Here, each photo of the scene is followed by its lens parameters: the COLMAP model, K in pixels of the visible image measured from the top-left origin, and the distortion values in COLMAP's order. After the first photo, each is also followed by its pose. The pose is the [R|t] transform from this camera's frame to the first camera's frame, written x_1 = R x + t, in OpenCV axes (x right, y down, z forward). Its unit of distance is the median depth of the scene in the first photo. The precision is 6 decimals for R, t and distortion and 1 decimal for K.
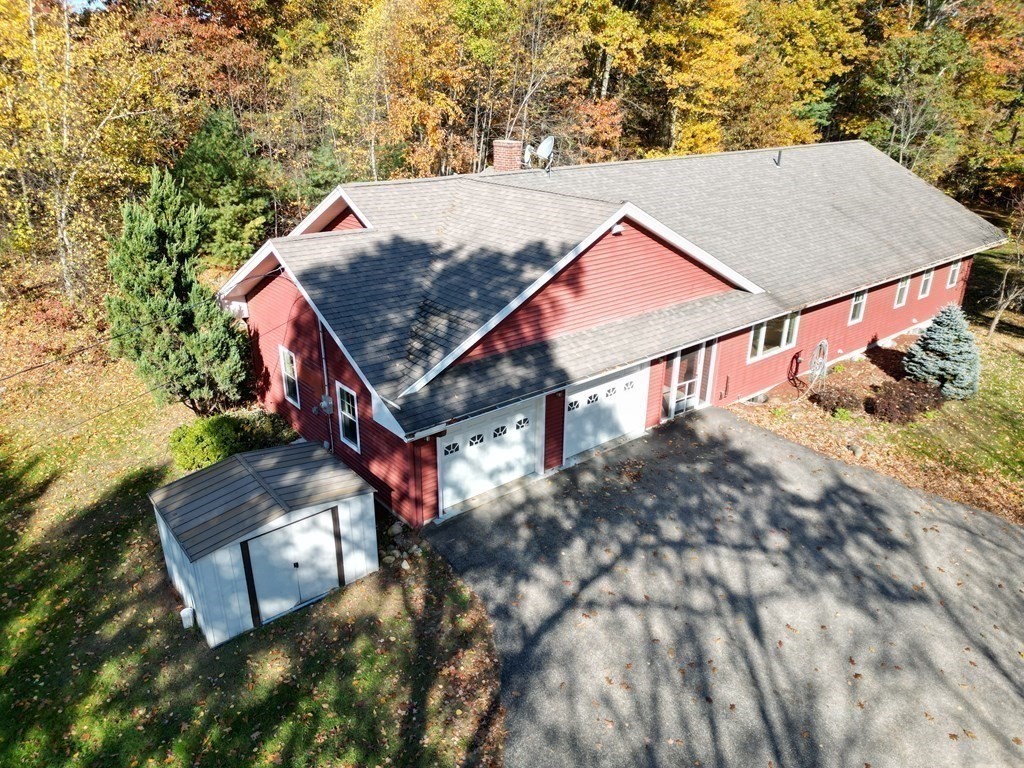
lens RADIAL K [[729.2, 0, 512.0], [0, 729.2, 384.0], [0, 0, 1]] dist [0.047517, -0.006311]
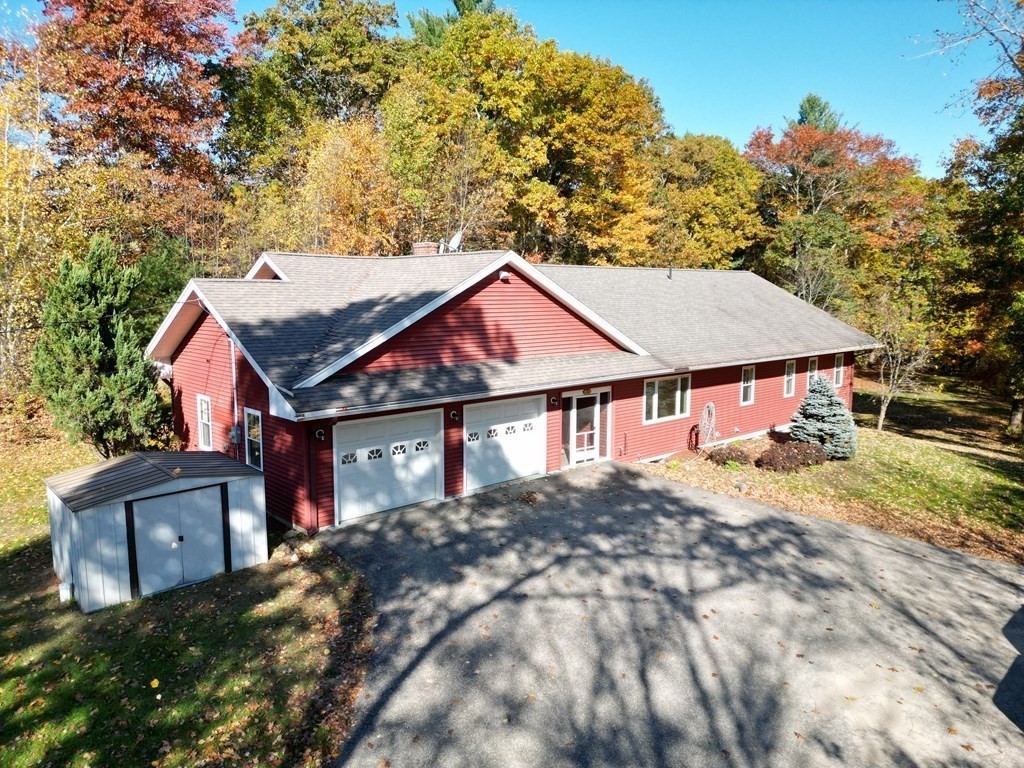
lens RADIAL K [[722.8, 0, 512.0], [0, 722.8, 384.0], [0, 0, 1]] dist [0.151136, -0.181909]
pose [[0.998706, -0.009603, 0.049943, 0.069997], [0.022401, 0.964683, -0.262461, 0.186194], [-0.045659, 0.263240, 0.963649, -0.047561]]
